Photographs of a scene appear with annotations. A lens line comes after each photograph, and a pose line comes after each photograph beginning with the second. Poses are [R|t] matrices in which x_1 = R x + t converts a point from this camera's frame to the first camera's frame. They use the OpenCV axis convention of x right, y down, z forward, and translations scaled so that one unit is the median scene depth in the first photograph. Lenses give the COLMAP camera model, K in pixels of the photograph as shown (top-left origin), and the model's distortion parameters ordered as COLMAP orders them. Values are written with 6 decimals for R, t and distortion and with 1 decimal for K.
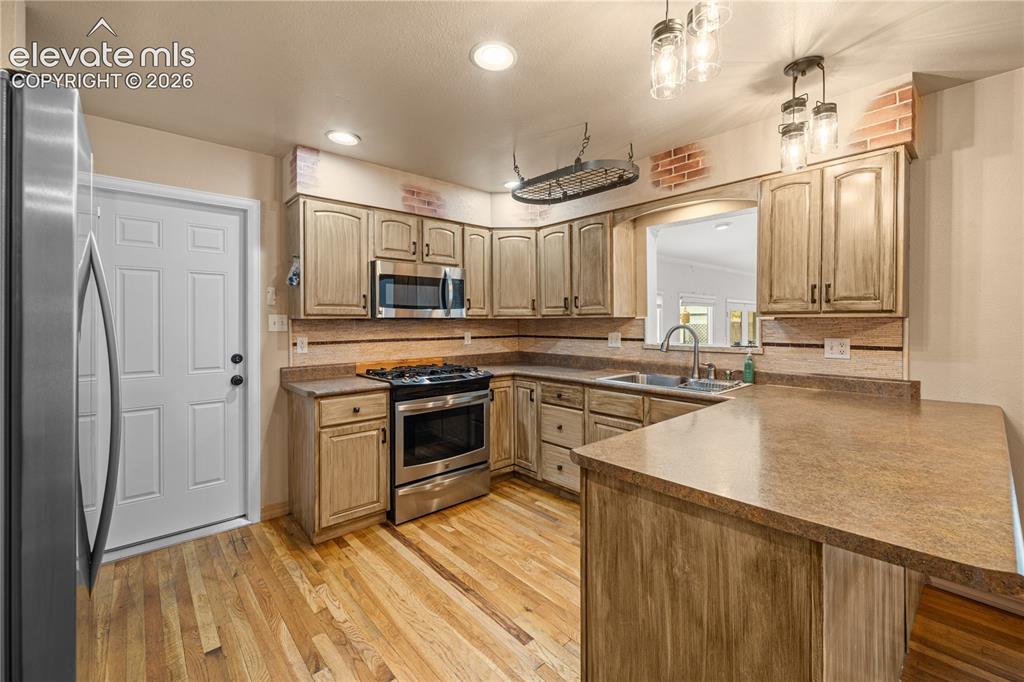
lens RADIAL K [[418.5, 0, 509.6], [0, 418.5, 321.0], [0, 0, 1]] dist [0.003543, -0.001450]
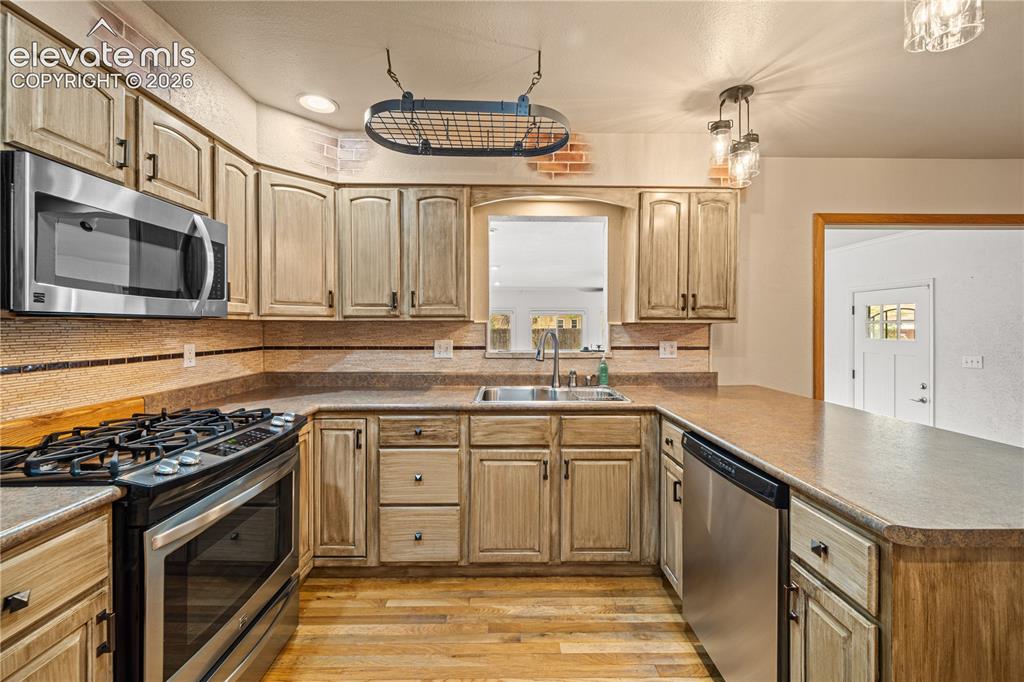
lens RADIAL K [[418.5, 0, 514.9], [0, 418.5, 326.6], [0, 0, 1]] dist [0.003543, -0.001450]
pose [[0.656860, 0.004593, 0.753998, -0.321196], [-0.004473, 0.999988, -0.002194, 0.004243], [-0.753999, -0.001931, 0.656873, 0.457651]]
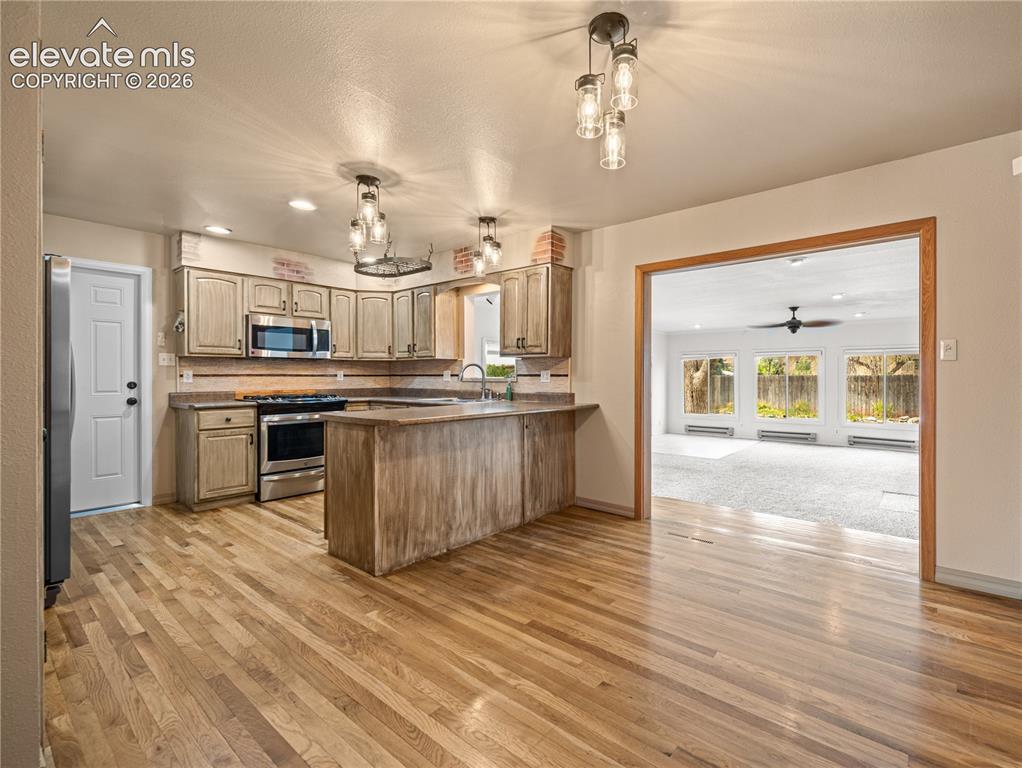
lens RADIAL K [[448.3, 0, 557.3], [0, 448.3, 376.6], [0, 0, 1]] dist [-0.003896, -0.001453]
pose [[0.981177, 0.003229, 0.193083, 0.395143], [-0.004224, 0.999980, 0.004745, 0.047669], [-0.193064, -0.005471, 0.981171, -0.640532]]
